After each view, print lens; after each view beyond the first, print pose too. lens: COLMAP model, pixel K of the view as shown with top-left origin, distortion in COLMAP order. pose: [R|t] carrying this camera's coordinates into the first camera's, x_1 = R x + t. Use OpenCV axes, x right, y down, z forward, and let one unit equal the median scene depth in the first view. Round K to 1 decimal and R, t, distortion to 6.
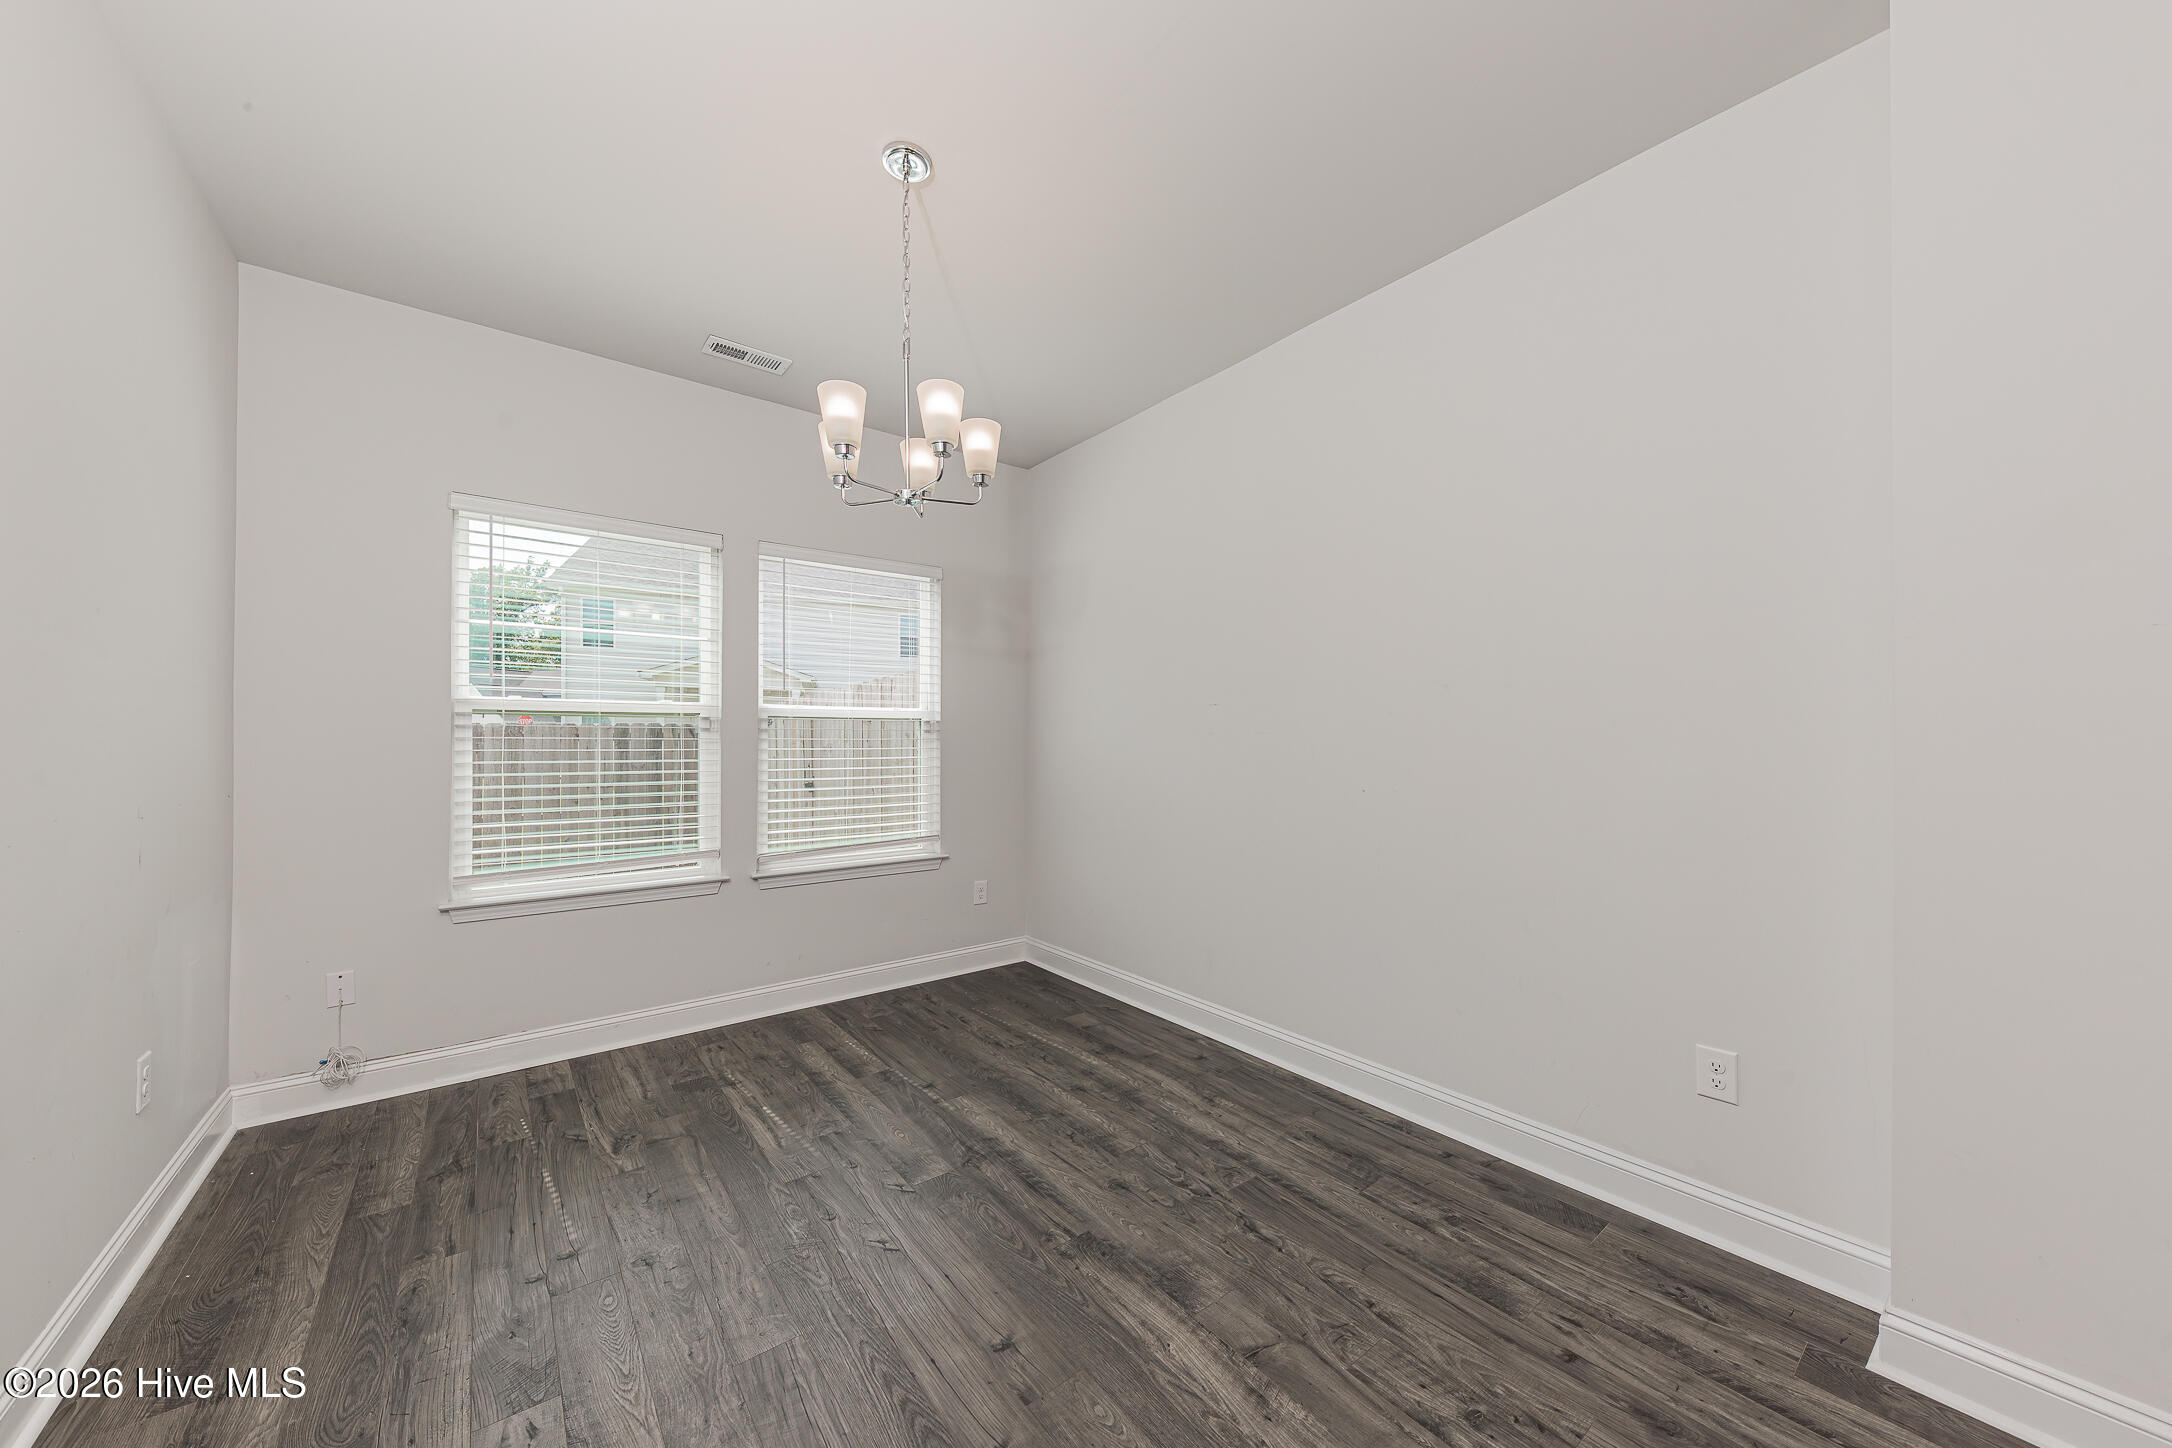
lens RADIAL K [[755.0, 0, 1088.7], [0, 755.0, 729.4], [0, 0, 1]] dist [0.014814, -0.007050]
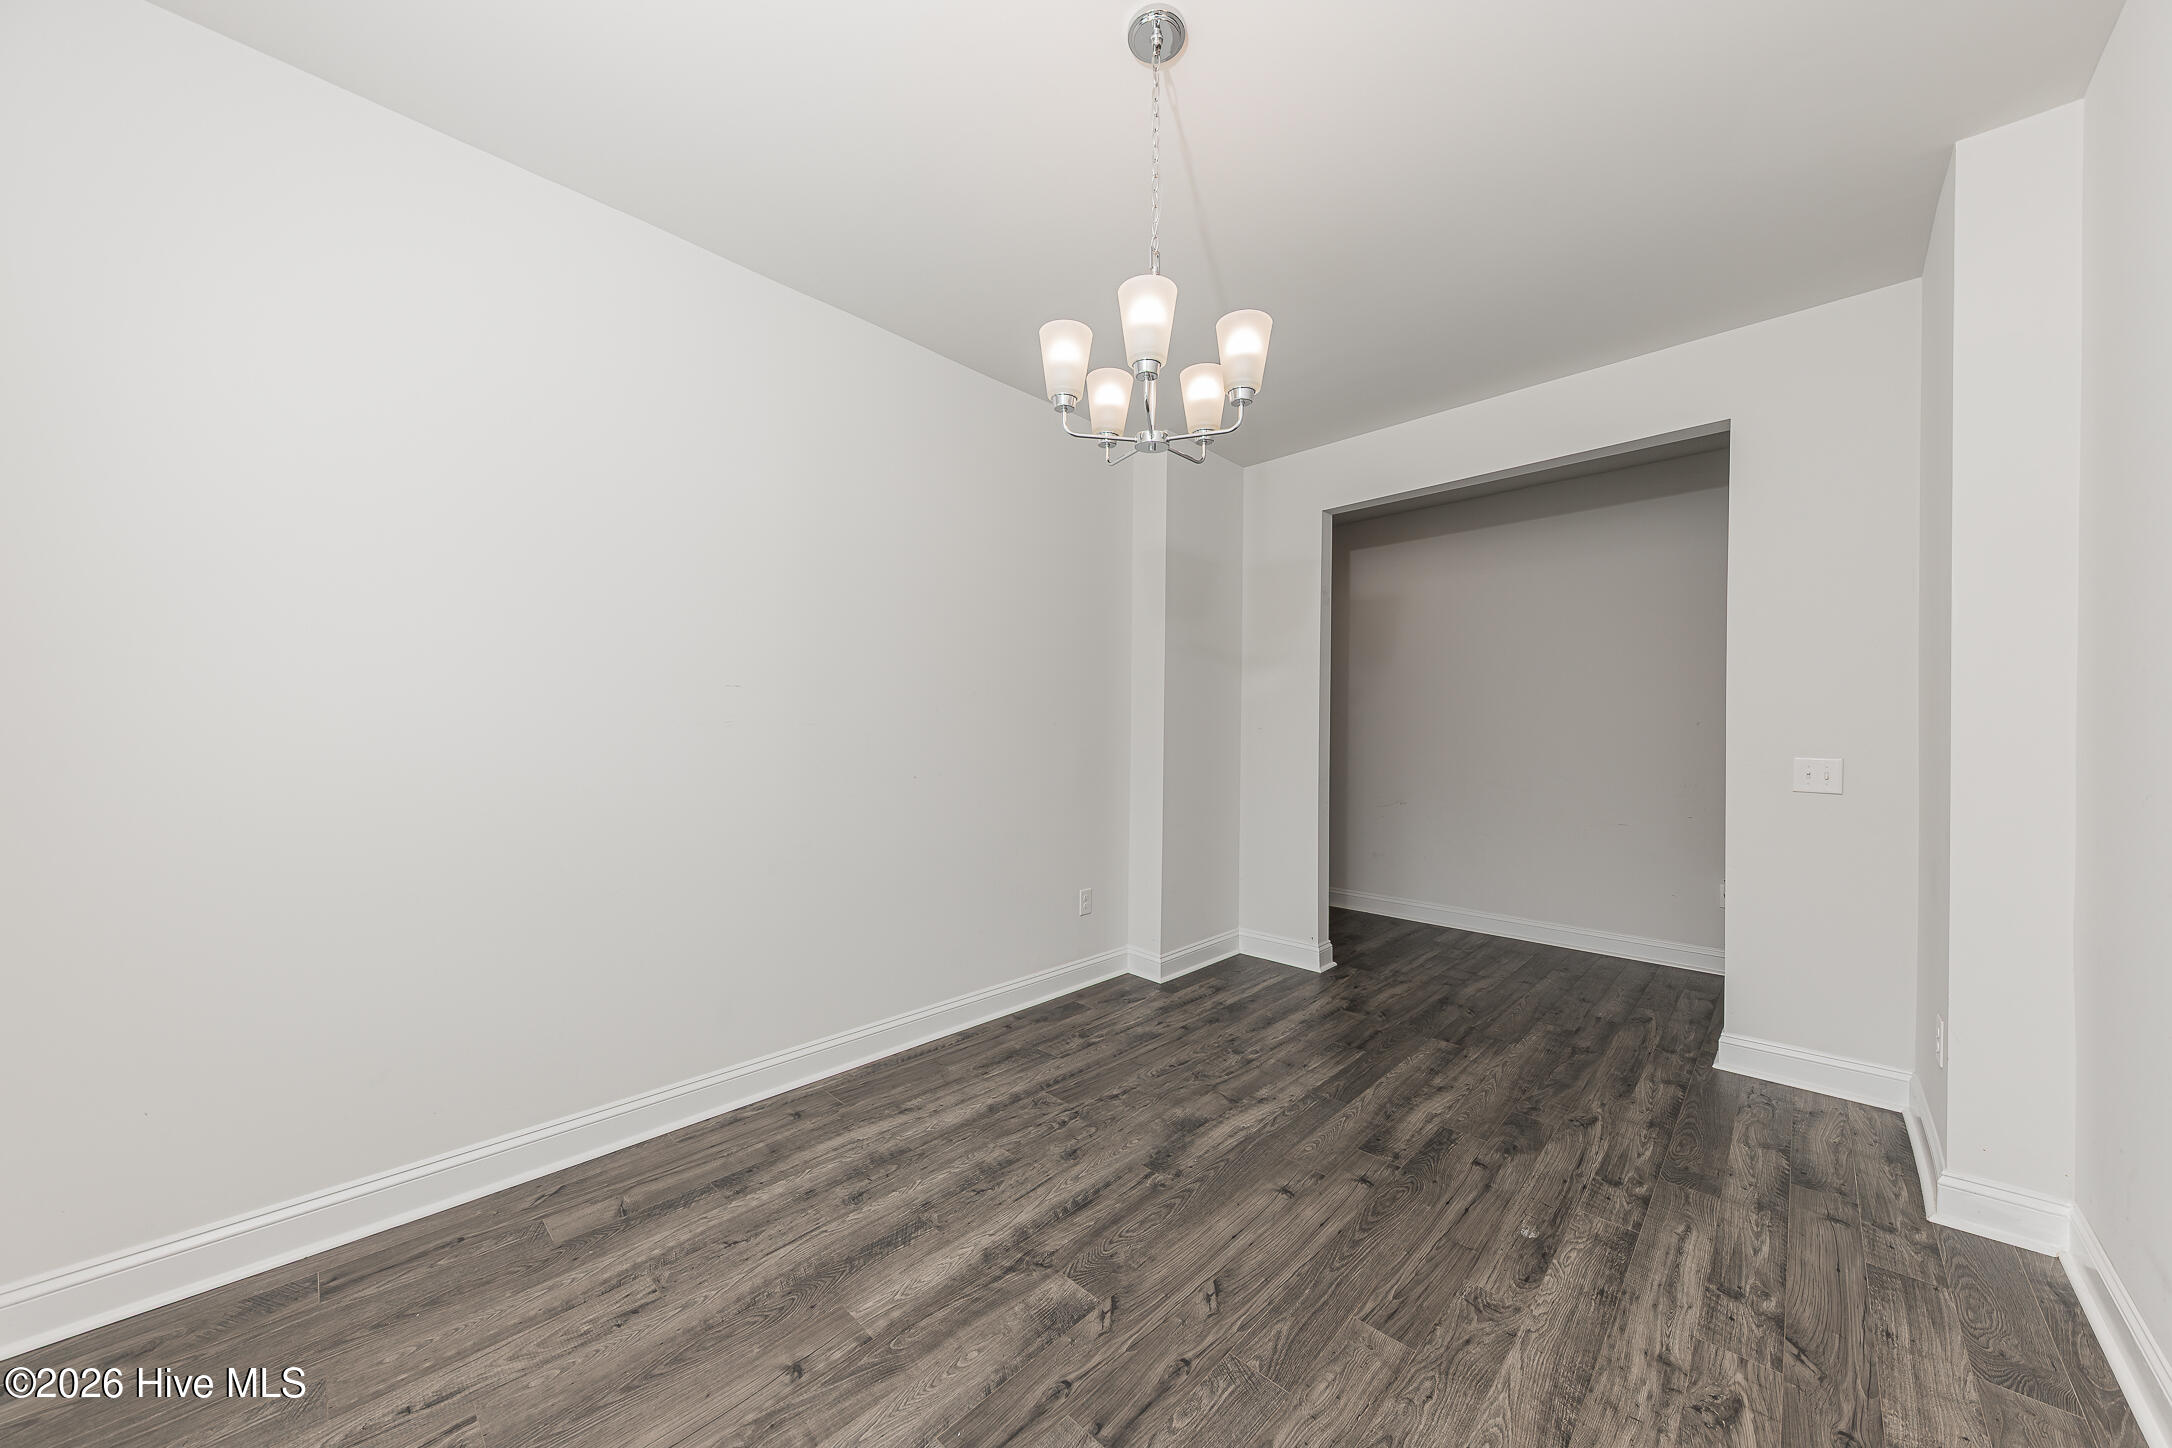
lens RADIAL K [[748.9, 0, 1097.3], [0, 748.9, 732.3], [0, 0, 1]] dist [0.015283, -0.006765]
pose [[-0.150230, 0.002848, 0.988647, -0.831728], [-0.025360, 0.999656, -0.006733, 0.016087], [-0.988326, -0.026084, -0.150106, 0.942483]]
